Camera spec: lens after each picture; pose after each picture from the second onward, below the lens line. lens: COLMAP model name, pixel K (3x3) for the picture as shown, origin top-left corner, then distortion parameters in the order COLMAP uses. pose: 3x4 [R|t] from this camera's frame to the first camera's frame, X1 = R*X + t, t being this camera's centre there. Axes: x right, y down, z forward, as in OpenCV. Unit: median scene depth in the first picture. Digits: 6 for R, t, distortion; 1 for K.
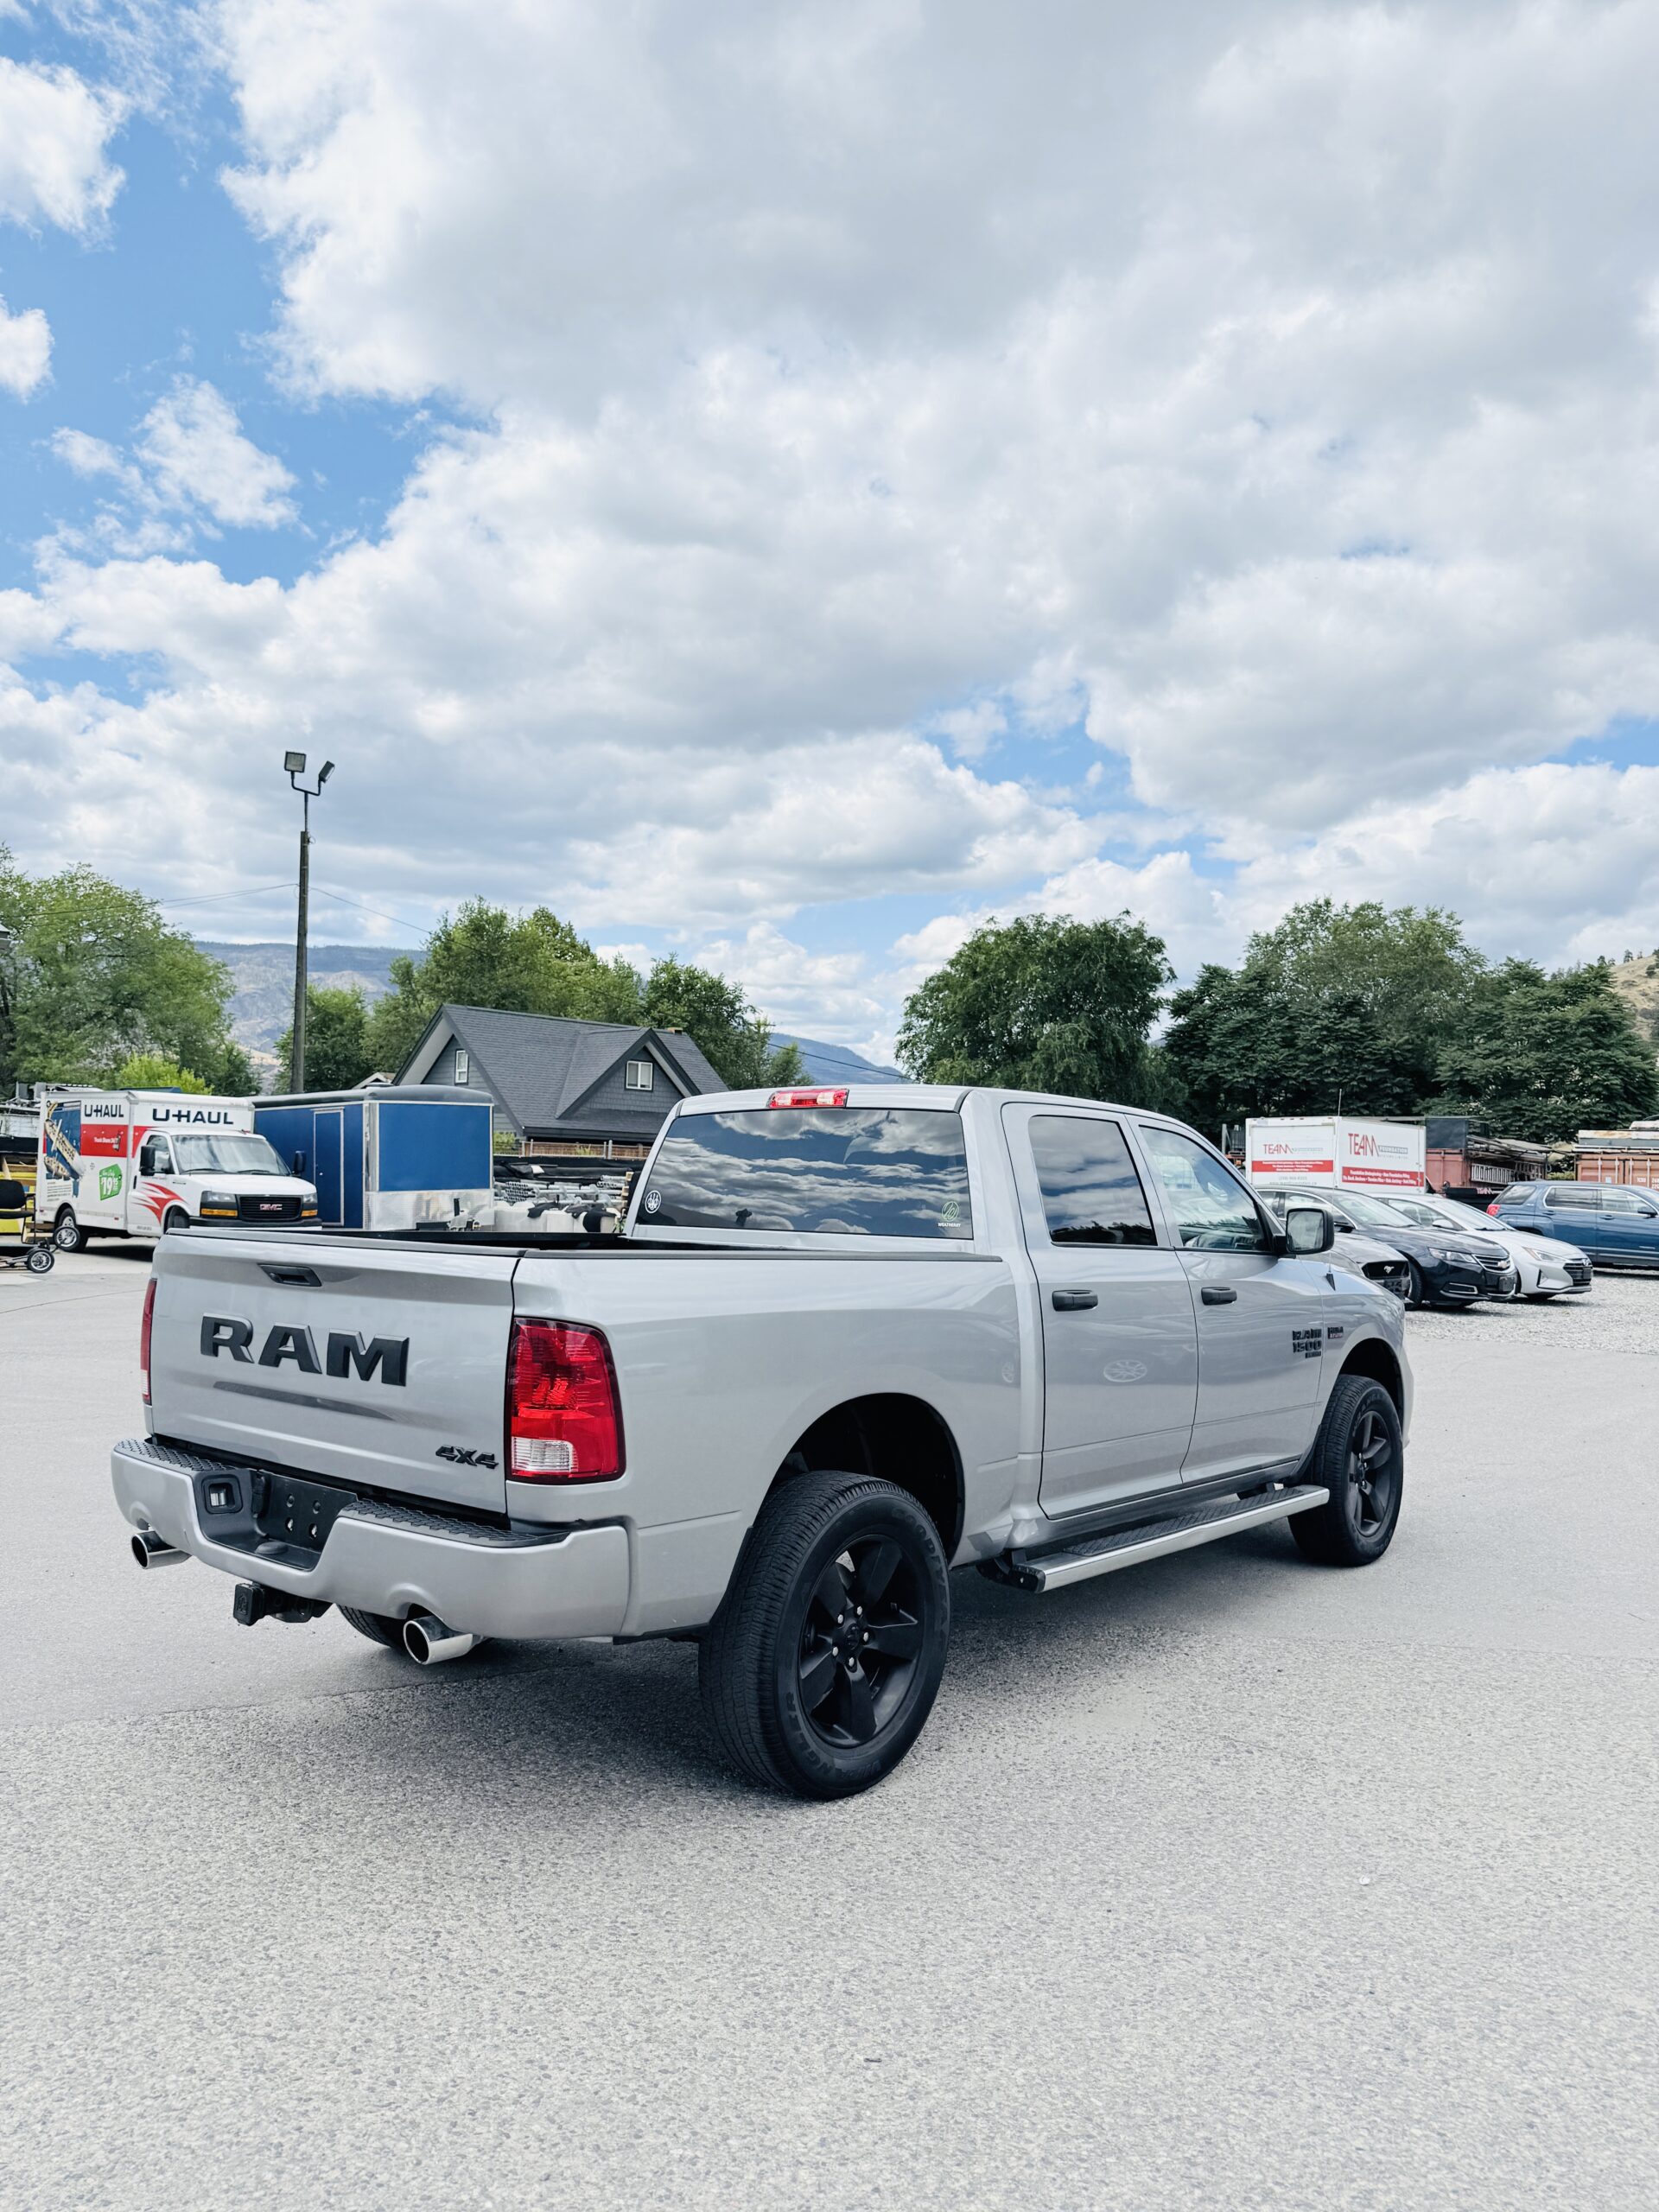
lens RADIAL K [[1572.4, 0, 821.6], [0, 1572.4, 1101.2], [0, 0, 1]] dist [0.069255, -0.158963]
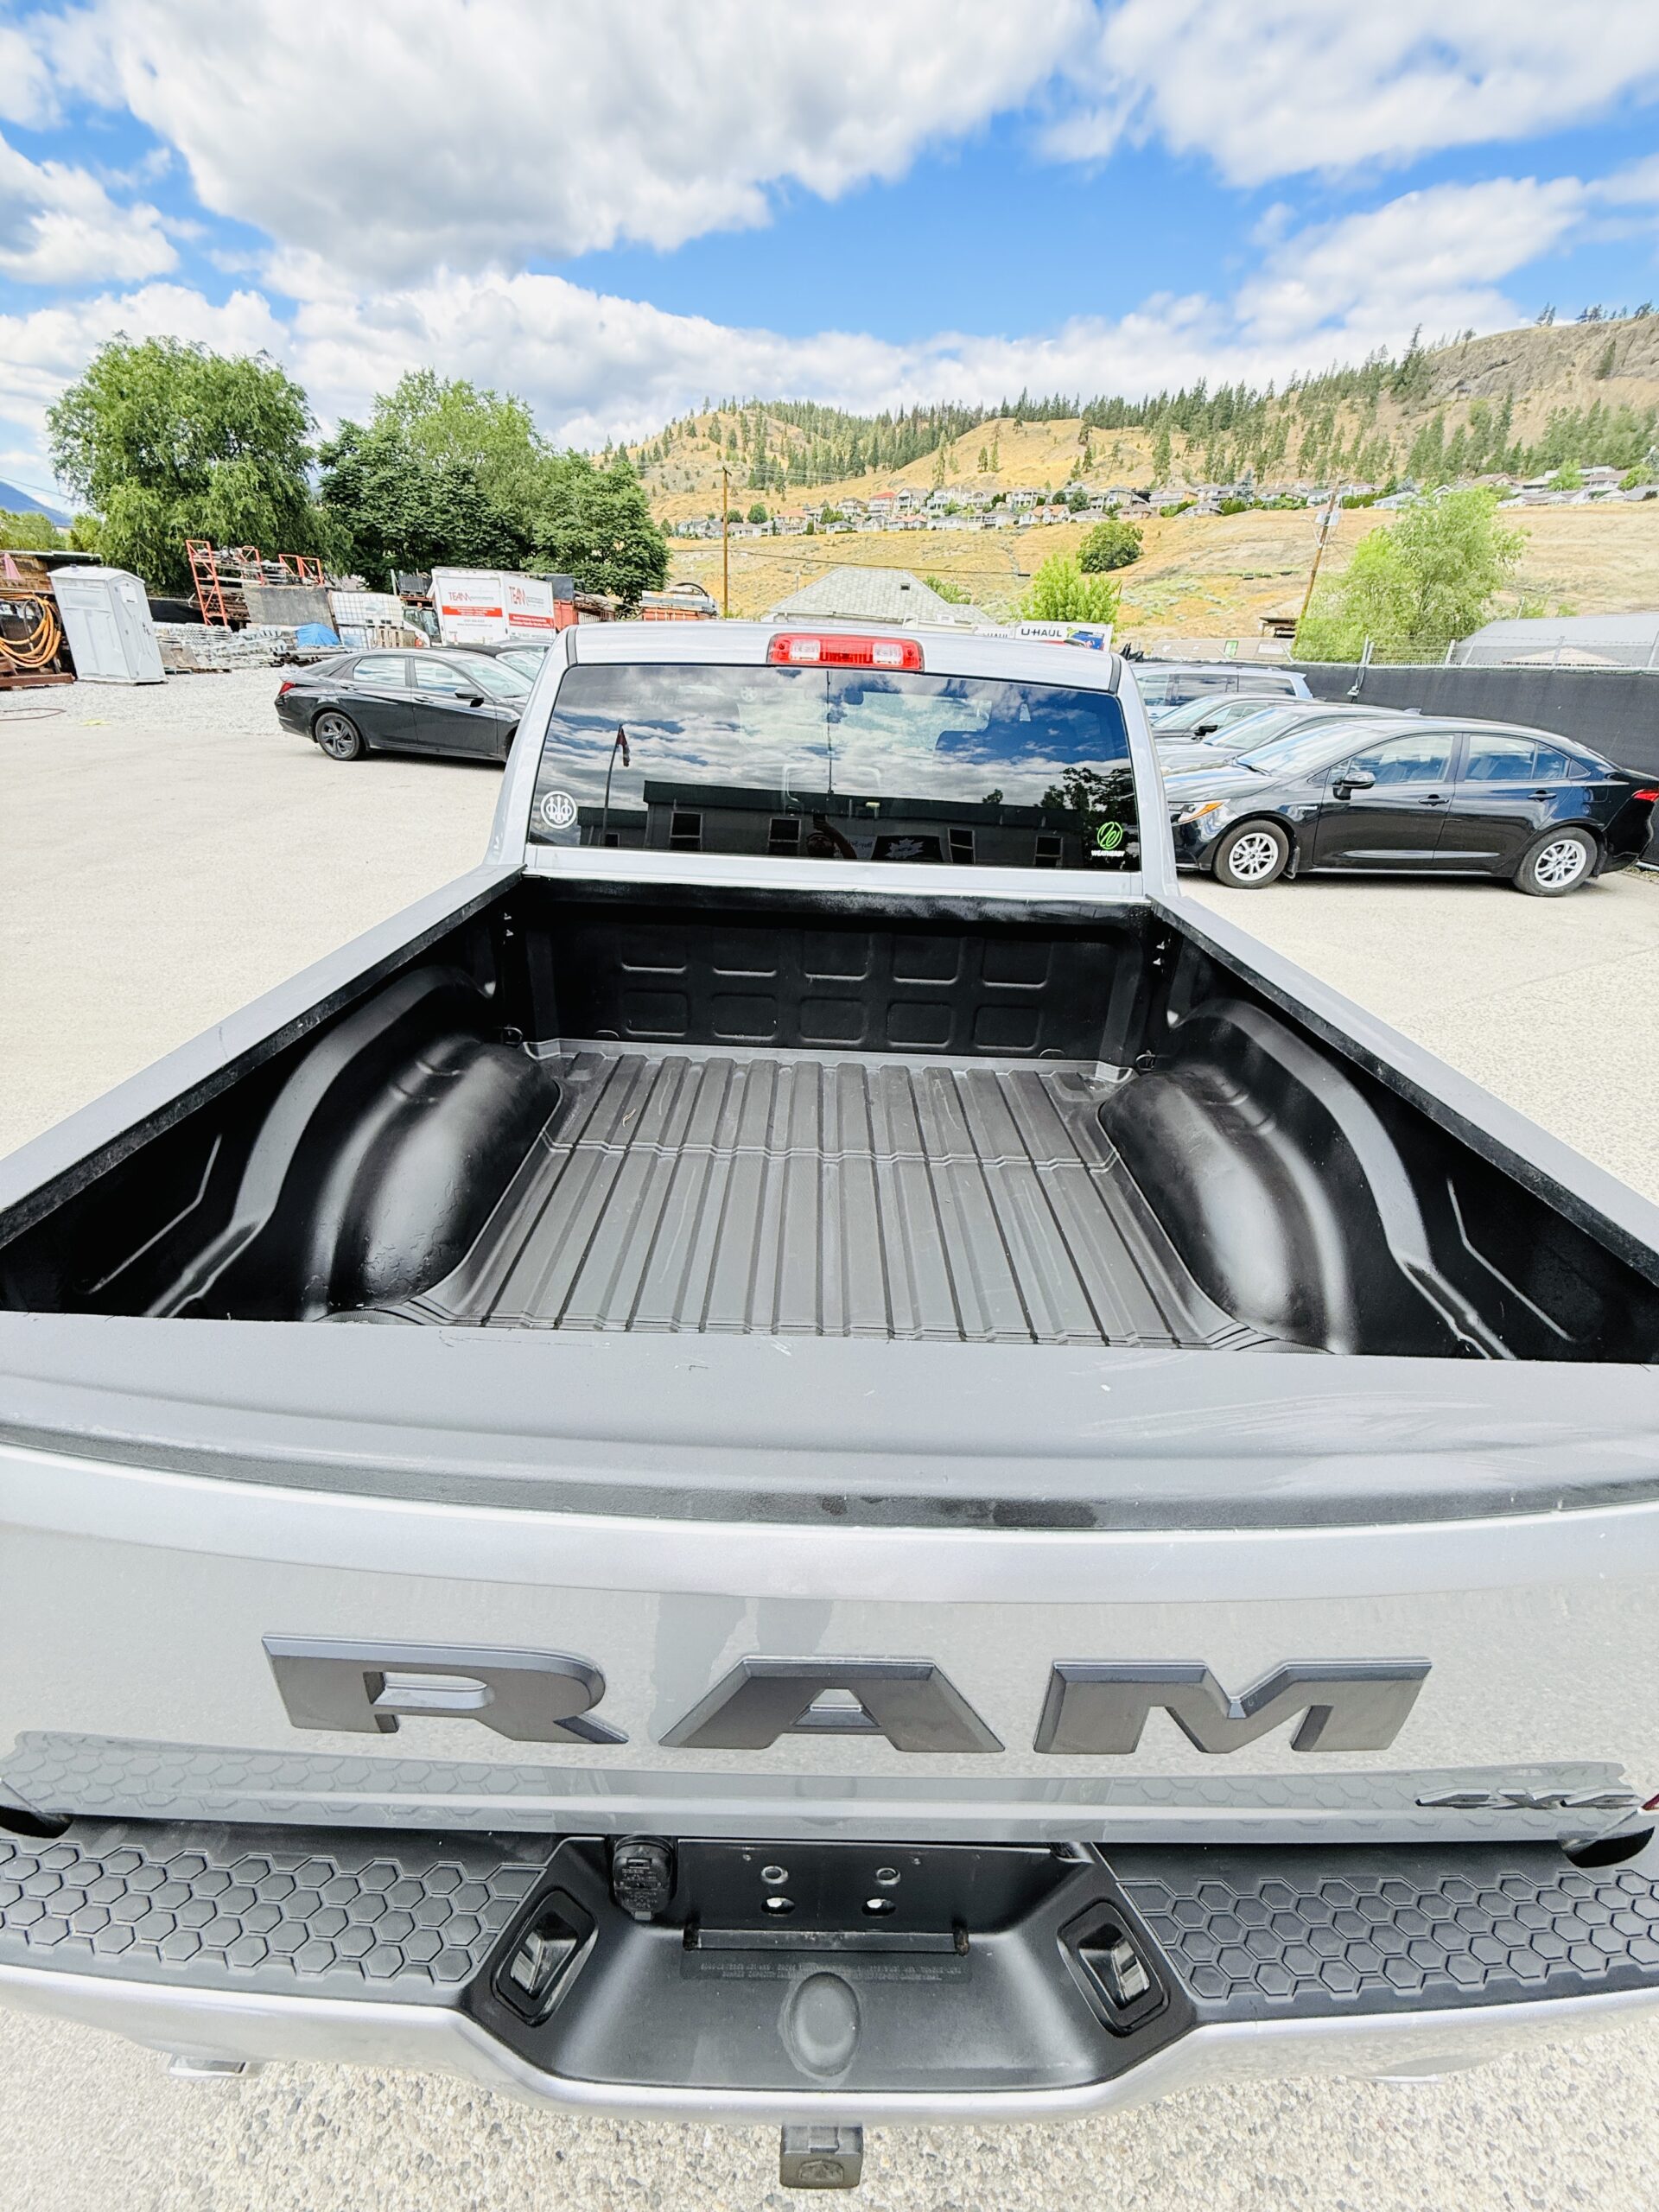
lens RADIAL K [[886.1, 0, 825.1], [0, 886.1, 1104.5], [0, 0, 1]] dist [0.001134, -0.000070]
pose [[0.757856, -0.288640, 0.585099, -0.037414], [-0.065969, 0.858313, 0.508869, -0.003069], [-0.649078, -0.424248, 0.631436, 0.080721]]
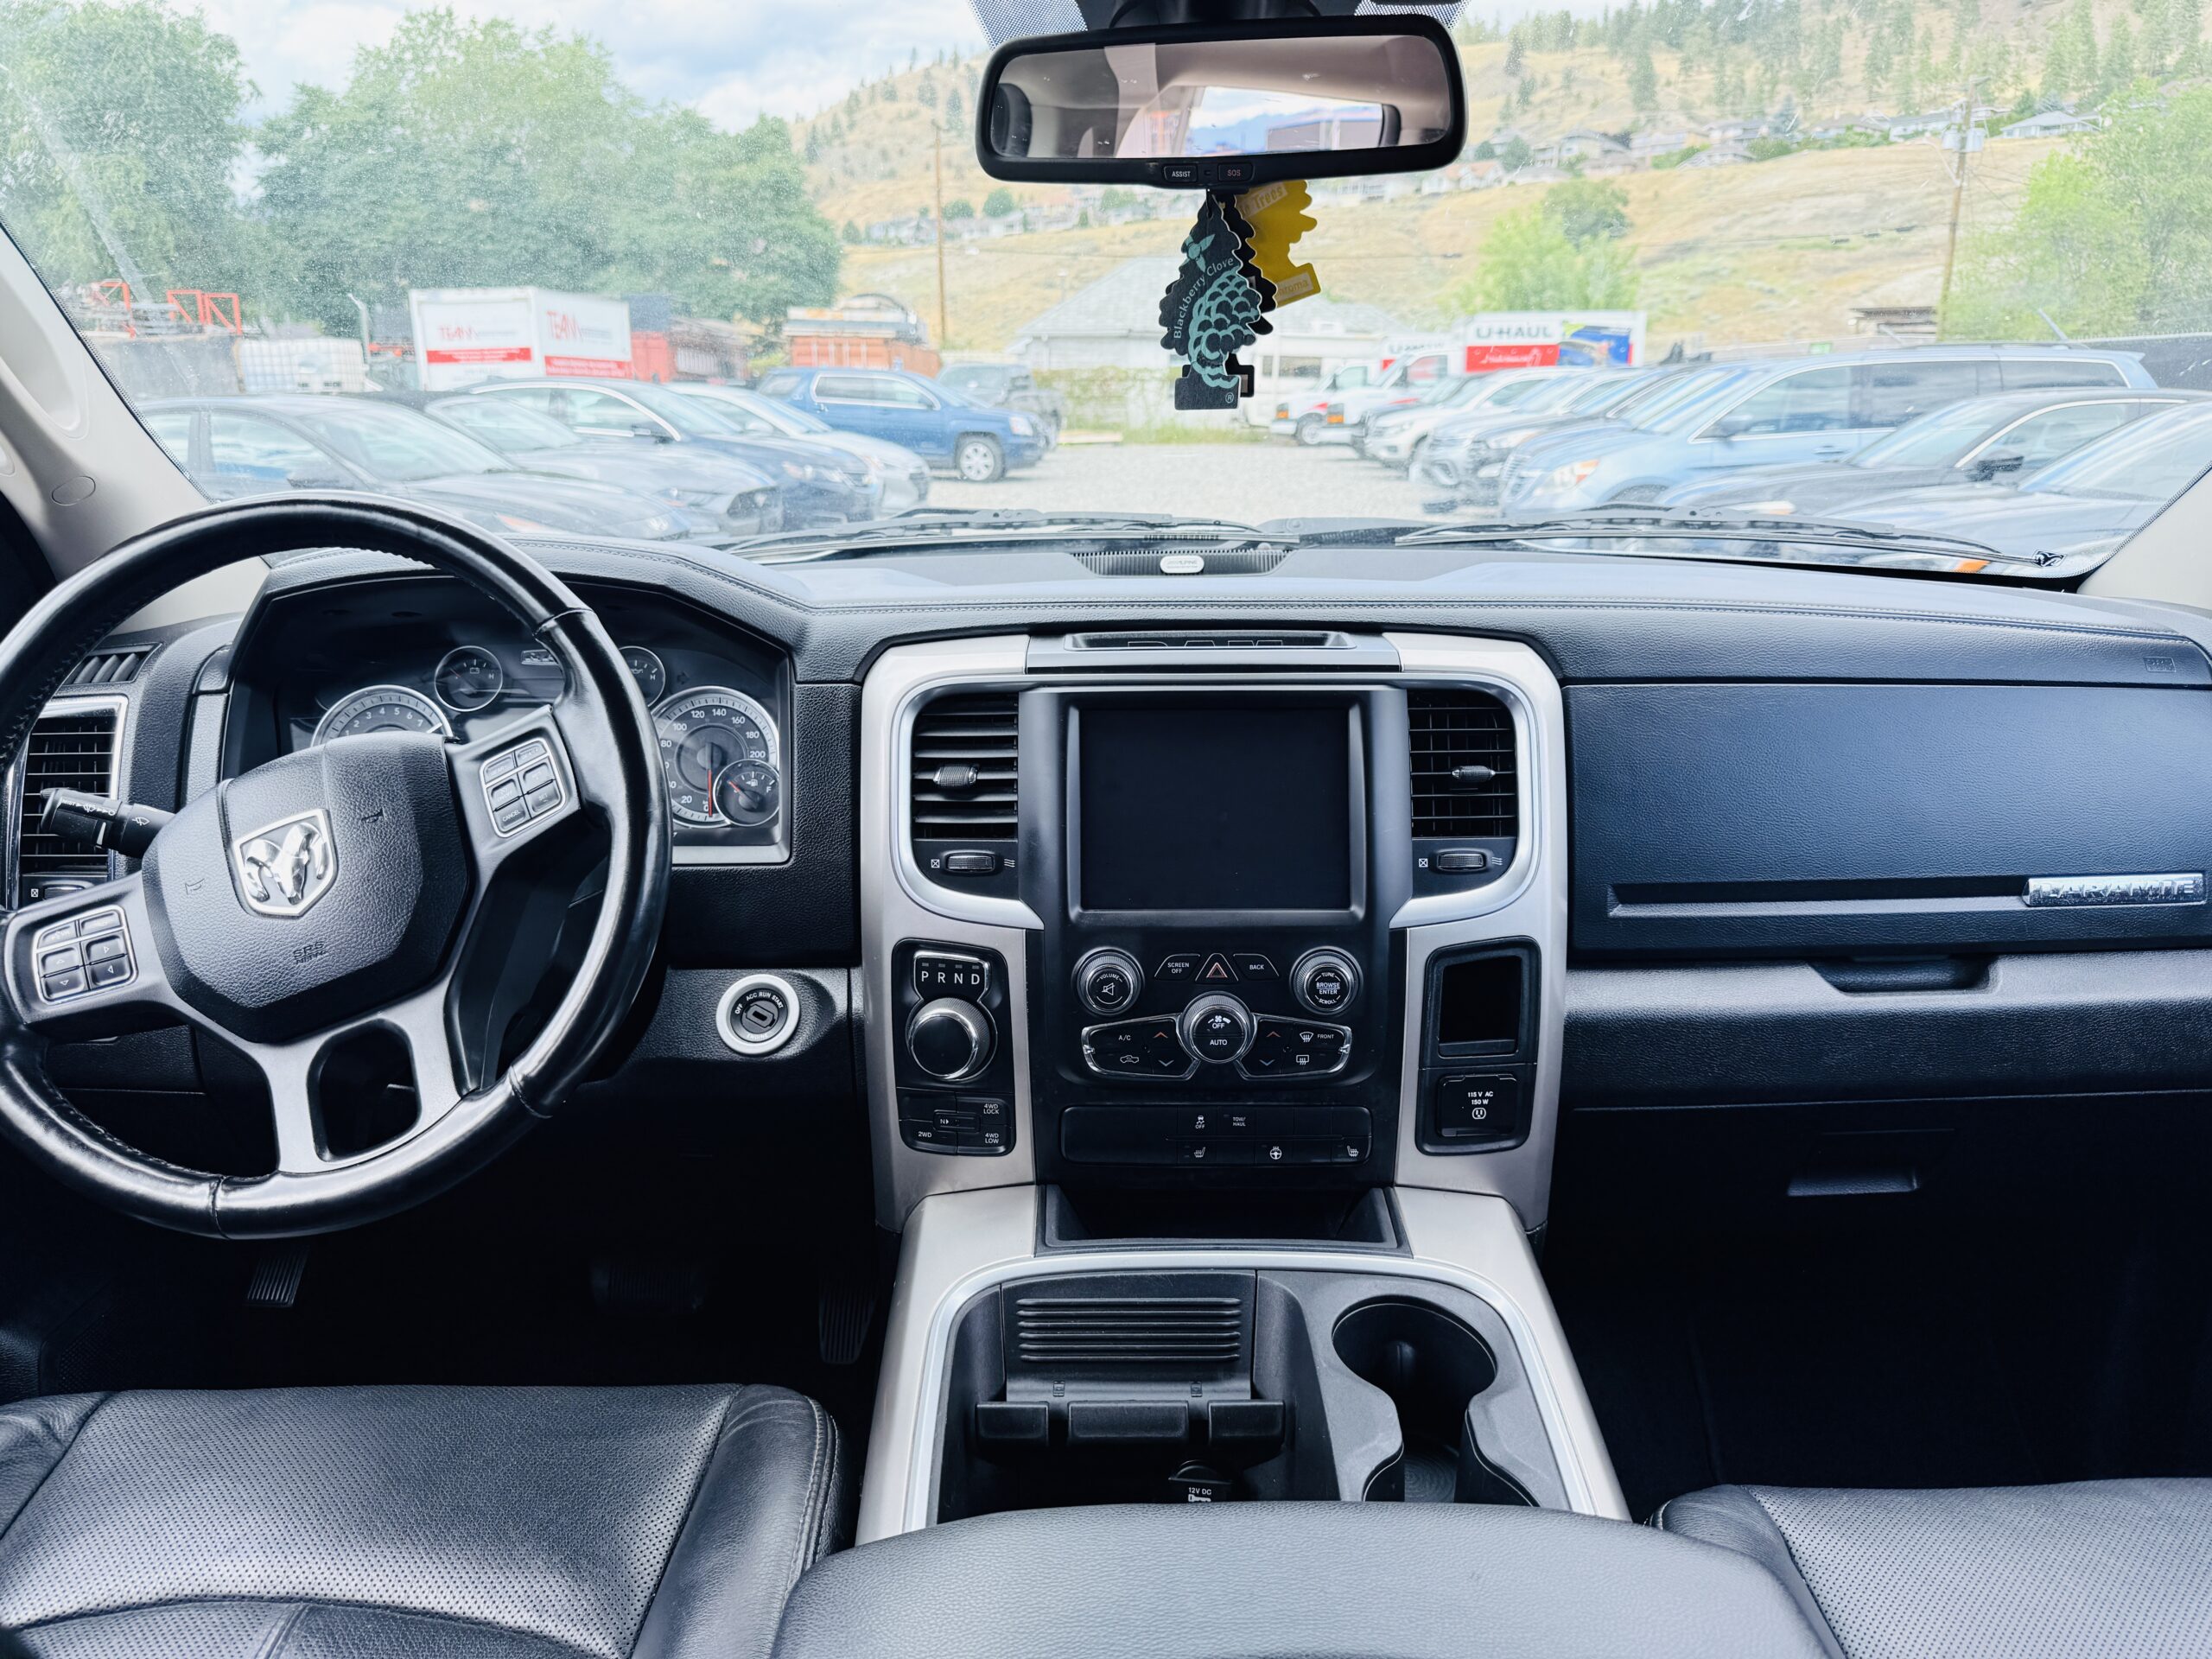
lens RADIAL K [[1572.4, 0, 1090.5], [0, 1572.4, 835.5], [0, 0, 1]] dist [-0.014680, -0.005177]
pose [[0.767337, -0.199658, 0.609369, 0.008130], [-0.012033, 0.945641, 0.324988, 0.007369], [-0.641131, -0.256708, 0.723223, 0.134594]]
